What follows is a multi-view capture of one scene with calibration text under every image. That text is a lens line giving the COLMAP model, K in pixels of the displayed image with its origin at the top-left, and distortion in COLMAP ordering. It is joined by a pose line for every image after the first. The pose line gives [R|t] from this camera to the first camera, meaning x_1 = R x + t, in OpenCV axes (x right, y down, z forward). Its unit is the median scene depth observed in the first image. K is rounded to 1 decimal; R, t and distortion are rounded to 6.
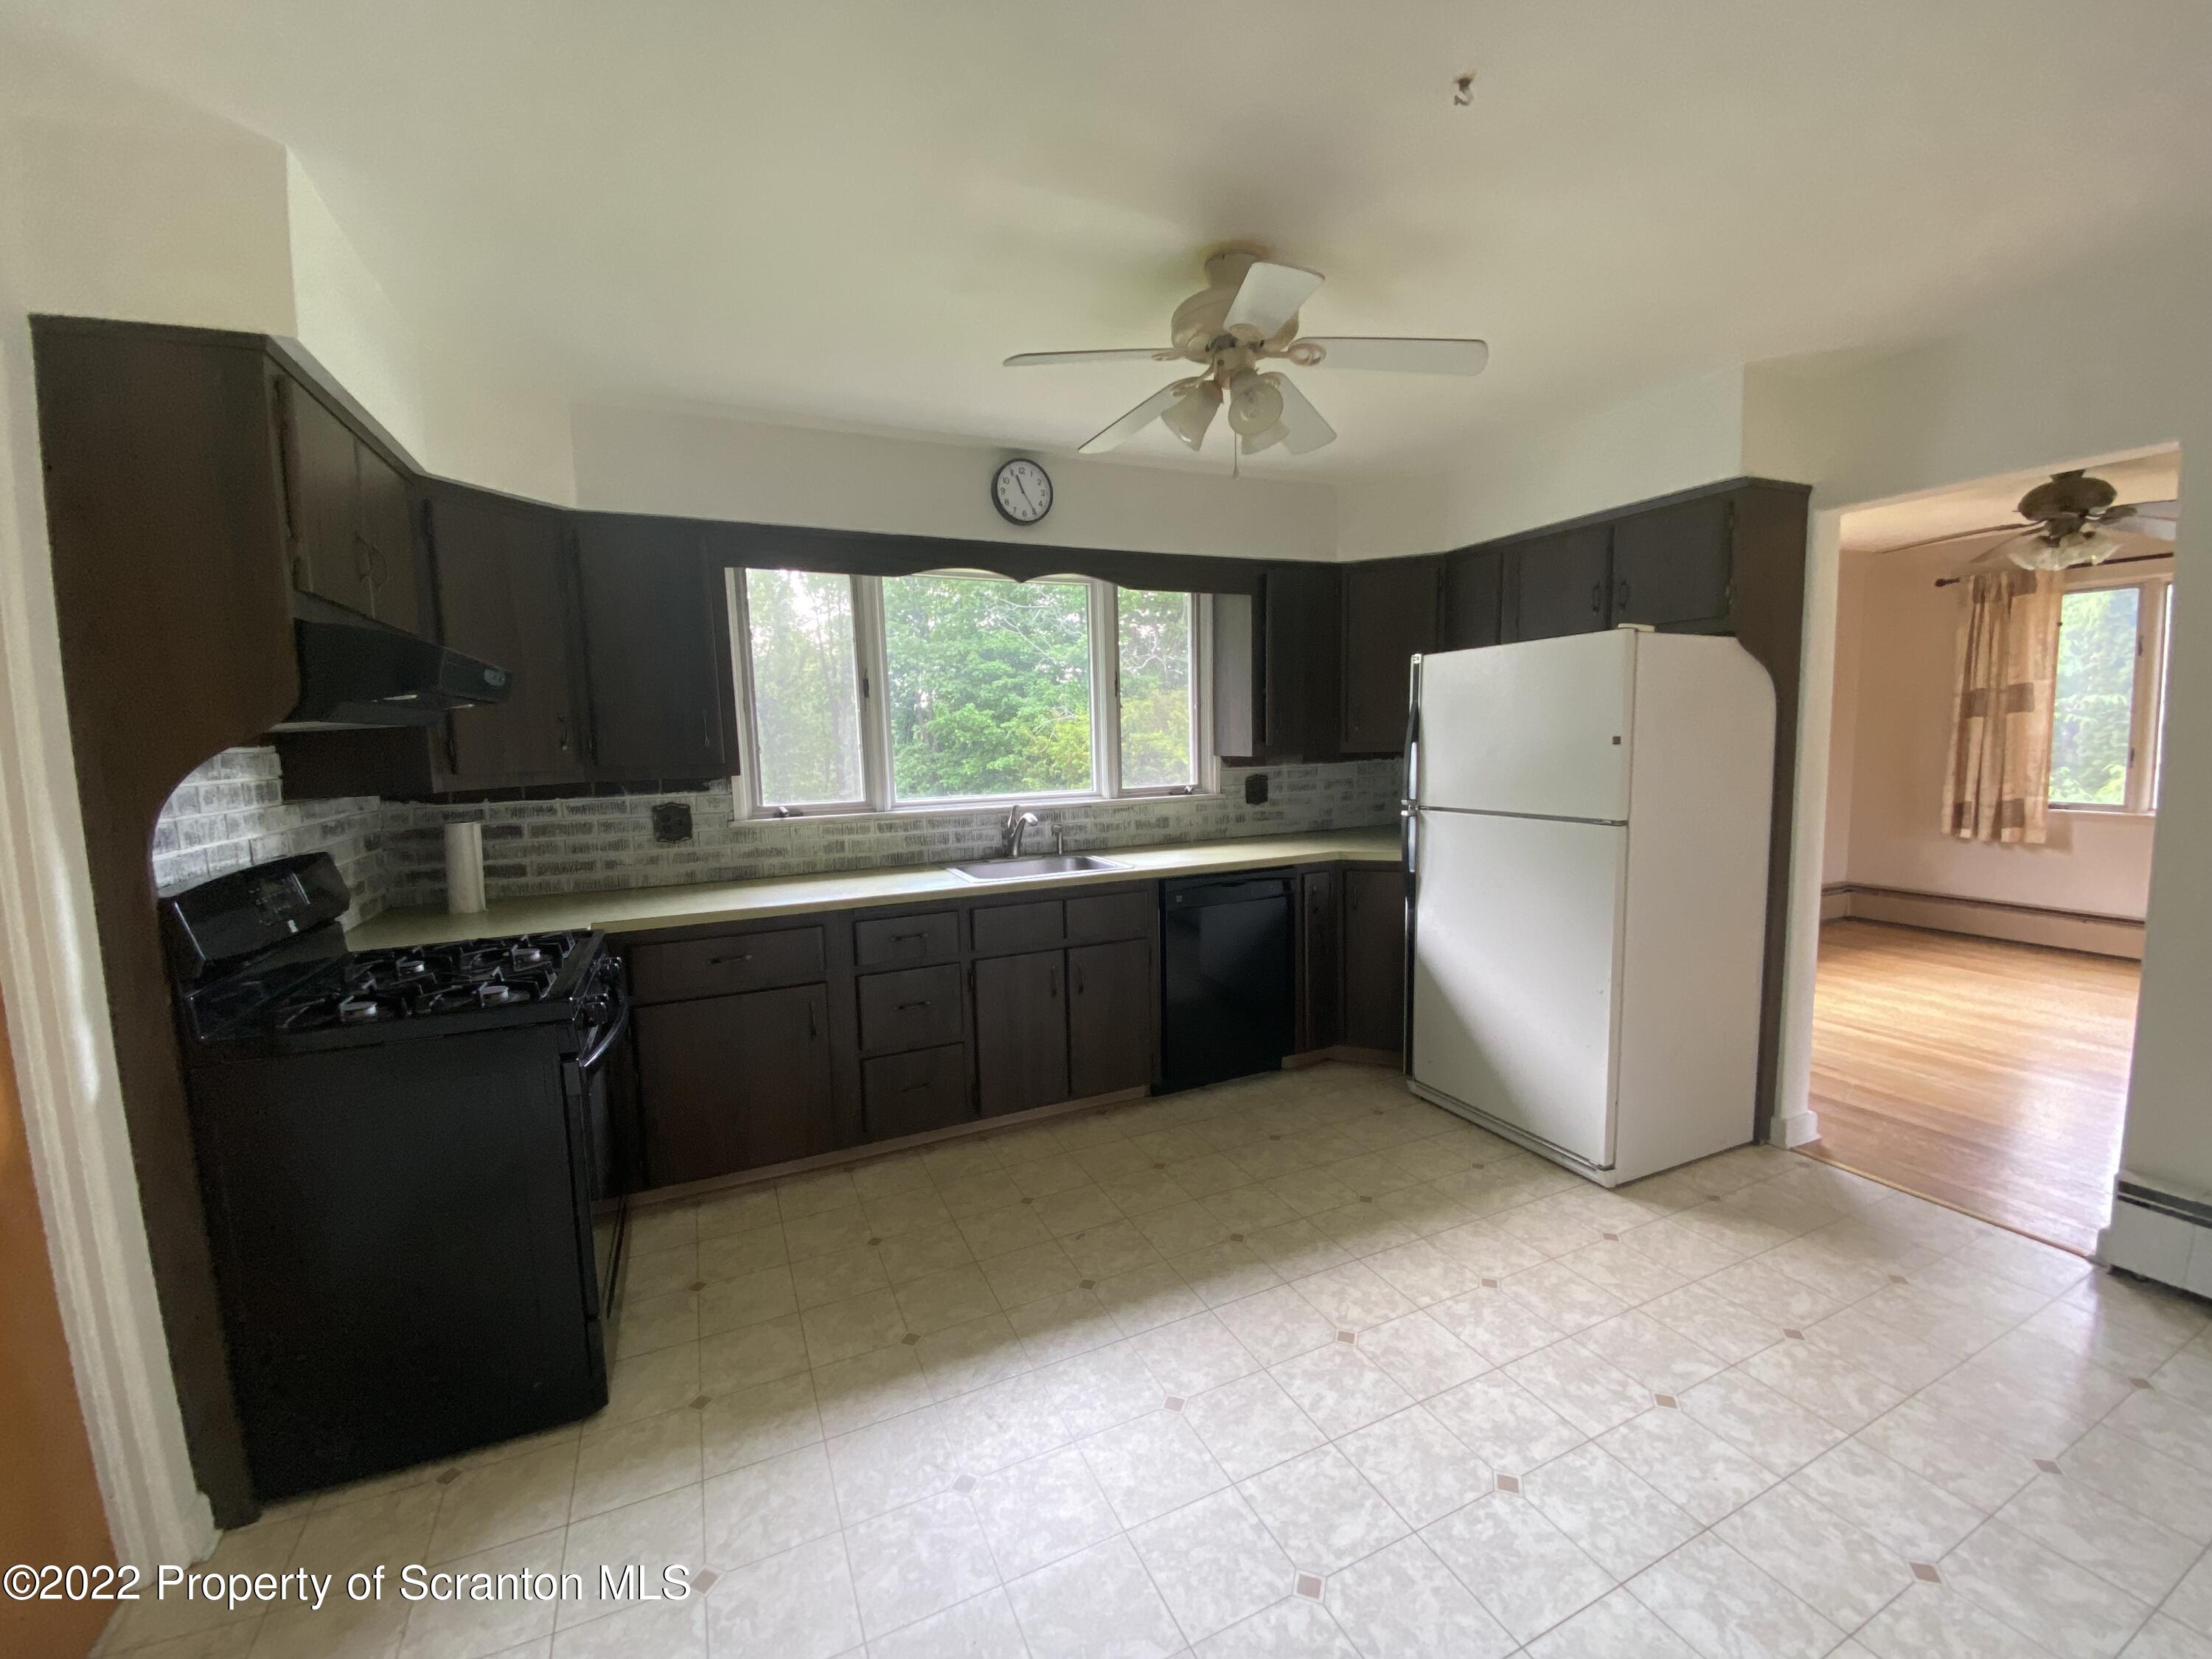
lens RADIAL K [[899.8, 0, 1108.5], [0, 899.8, 834.5], [0, 0, 1]] dist [0.043625, -0.026434]
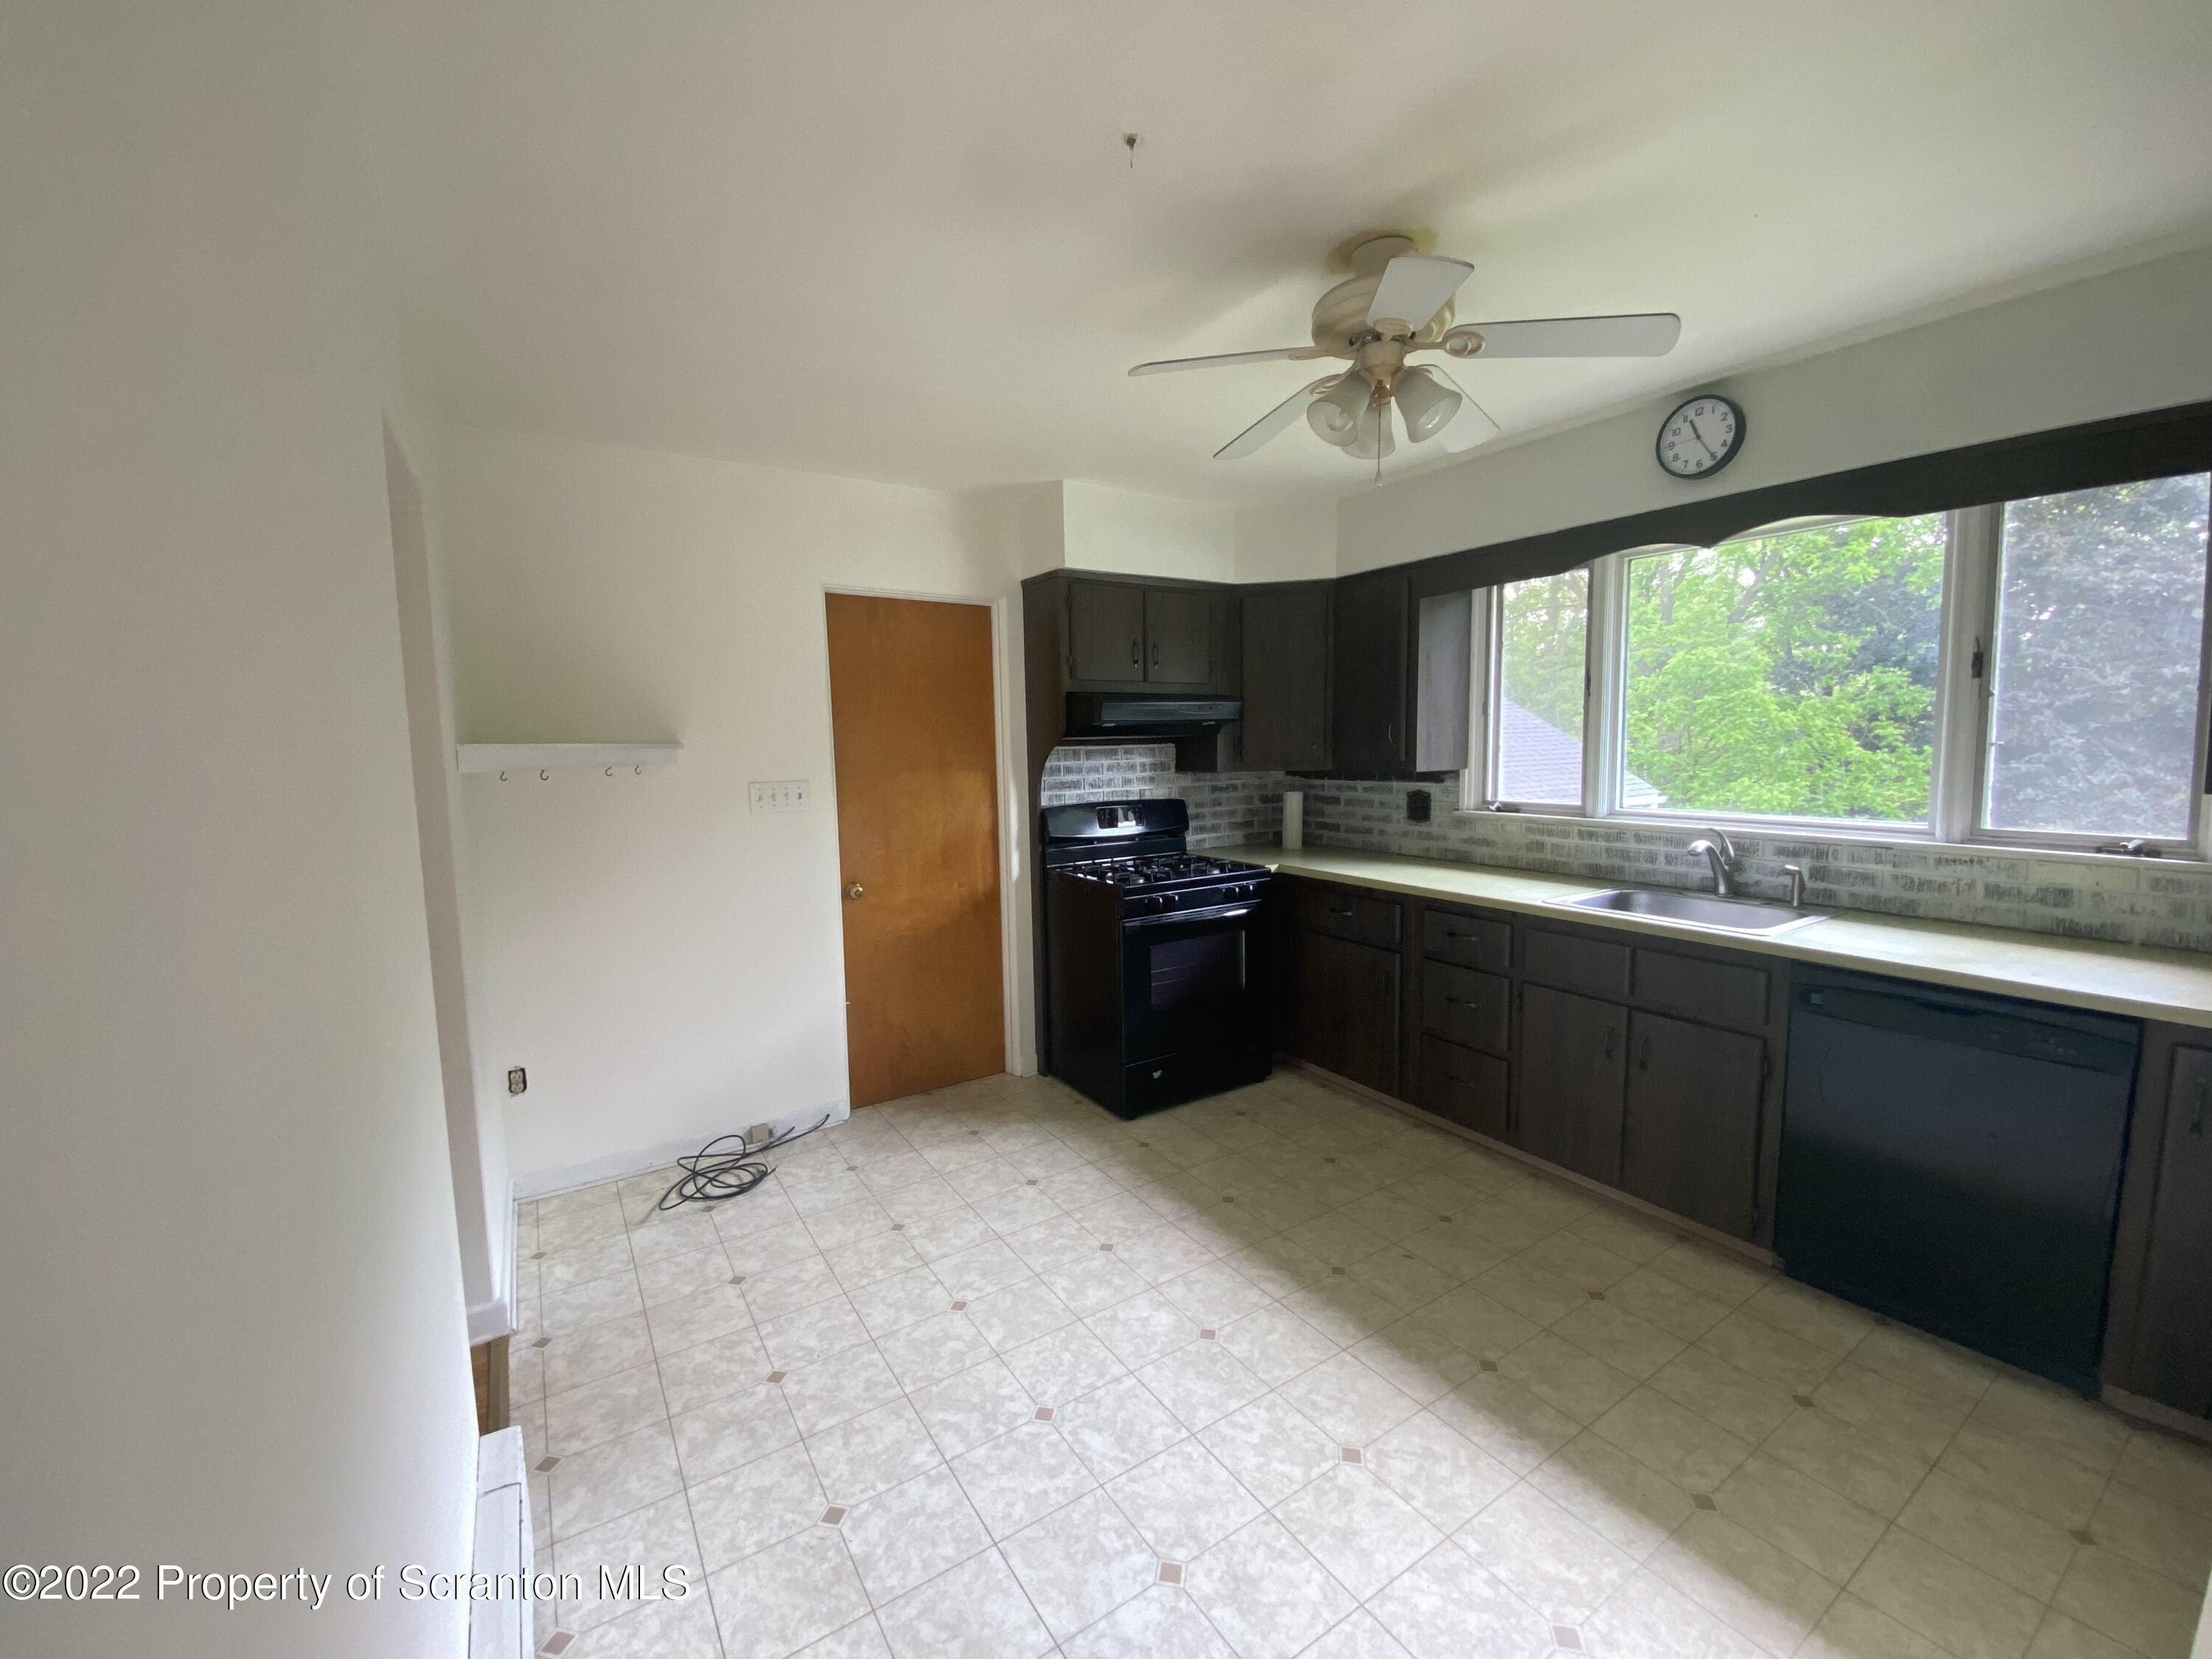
lens RADIAL K [[899.8, 0, 1108.5], [0, 899.8, 834.5], [0, 0, 1]] dist [0.043625, -0.026434]
pose [[0.141482, 0.126596, -0.981813, 0.684321], [-0.101693, 0.988401, 0.112791, -0.071753], [0.984704, 0.083886, 0.152715, 0.402841]]
